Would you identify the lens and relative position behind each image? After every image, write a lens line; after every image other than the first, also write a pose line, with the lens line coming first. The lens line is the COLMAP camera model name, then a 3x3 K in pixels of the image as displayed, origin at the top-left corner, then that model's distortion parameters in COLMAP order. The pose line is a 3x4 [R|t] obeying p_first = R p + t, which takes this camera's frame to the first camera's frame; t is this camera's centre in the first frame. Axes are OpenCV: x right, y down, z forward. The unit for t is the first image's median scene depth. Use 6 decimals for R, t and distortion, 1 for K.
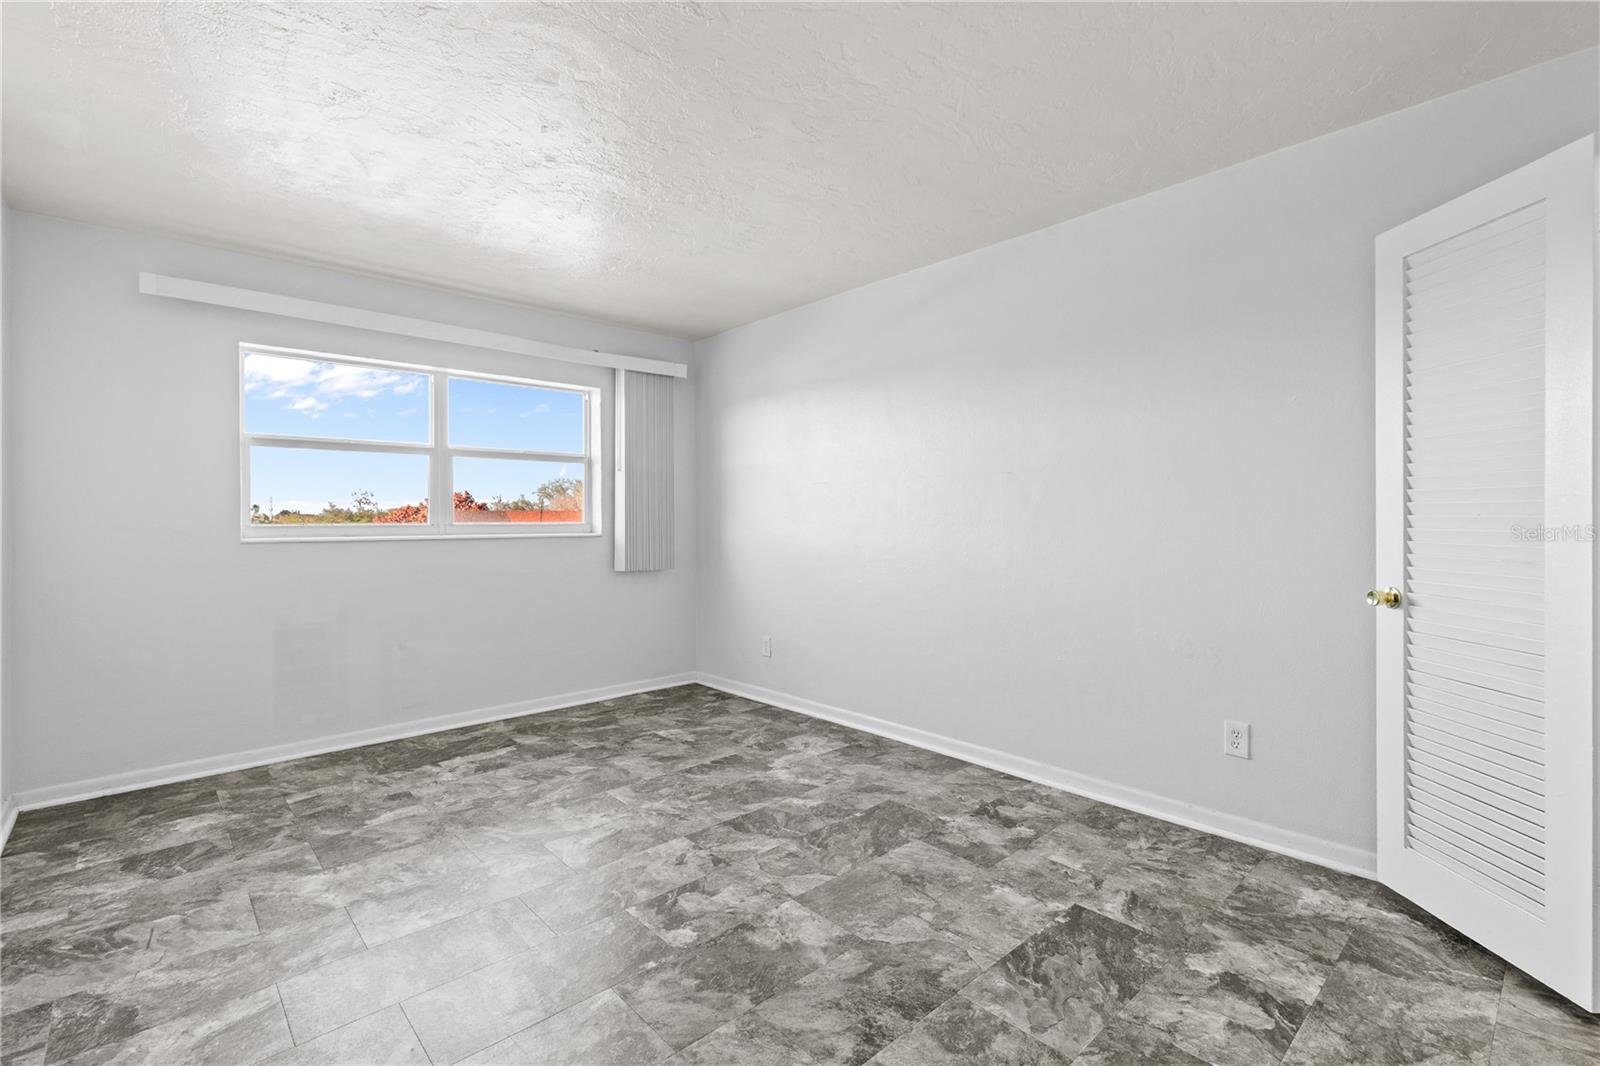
lens RADIAL K [[718.4, 0, 811.8], [0, 718.4, 539.0], [0, 0, 1]] dist [0.004101, -0.000276]
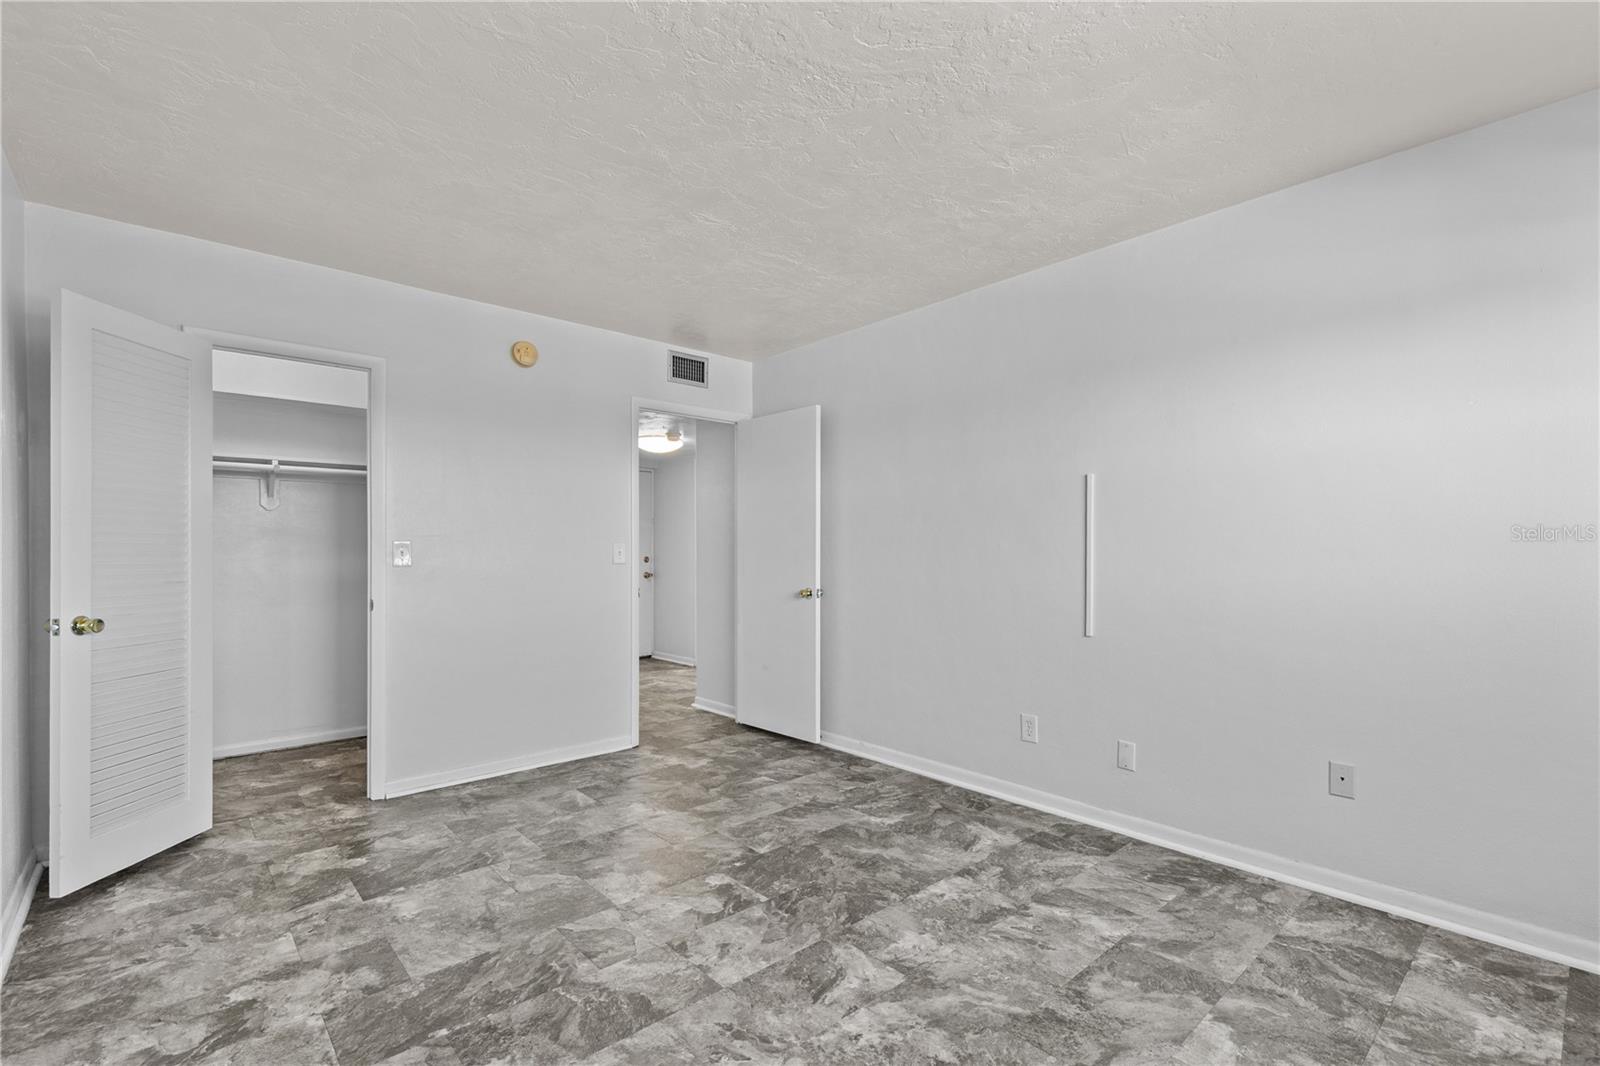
lens RADIAL K [[718.4, 0, 811.8], [0, 718.4, 539.0], [0, 0, 1]] dist [0.004101, -0.000276]
pose [[-0.999842, 0.008034, 0.015887, -0.324344], [0.008172, 0.999930, 0.008603, -0.050223], [-0.015817, 0.008732, -0.999837, 1.969187]]
